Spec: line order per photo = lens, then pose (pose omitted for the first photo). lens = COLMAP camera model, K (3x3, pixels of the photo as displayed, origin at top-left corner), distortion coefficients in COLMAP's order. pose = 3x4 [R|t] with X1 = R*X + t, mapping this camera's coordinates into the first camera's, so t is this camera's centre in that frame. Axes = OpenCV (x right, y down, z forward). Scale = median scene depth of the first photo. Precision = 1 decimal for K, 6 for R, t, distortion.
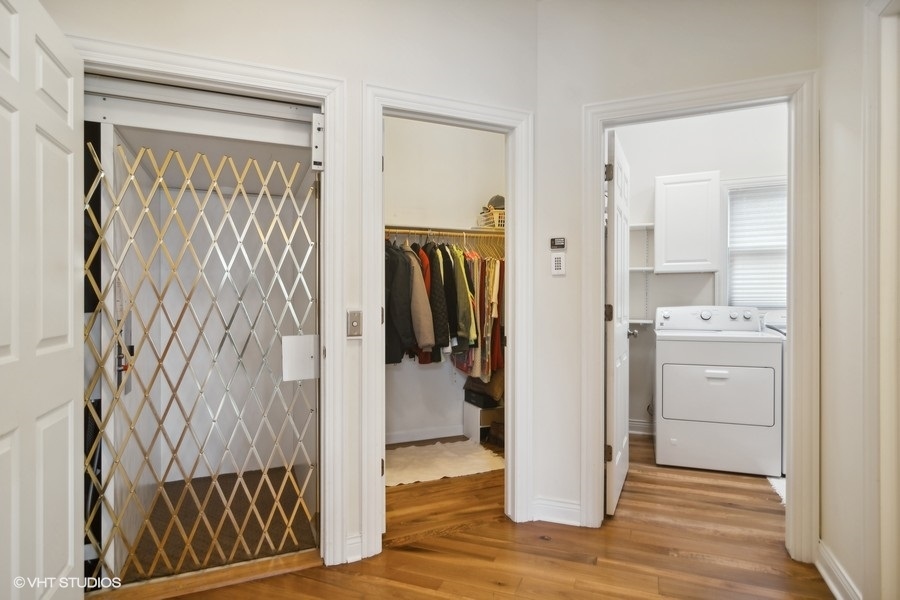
lens RADIAL K [[489.2, 0, 451.8], [0, 489.2, 298.6], [0, 0, 1]] dist [-0.002586, 0.002380]
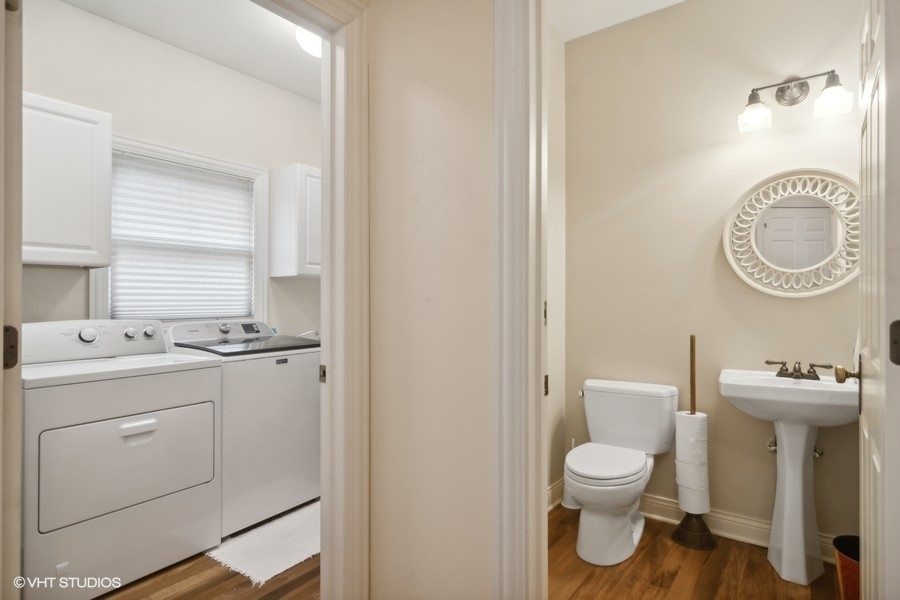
lens RADIAL K [[489.2, 0, 453.1], [0, 489.2, 300.5], [0, 0, 1]] dist [-0.002586, 0.002380]
pose [[0.235838, 0.007370, 0.971764, 0.017037], [0.004814, 0.999950, -0.008752, -0.002374], [-0.971780, 0.006742, 0.235791, 0.384592]]
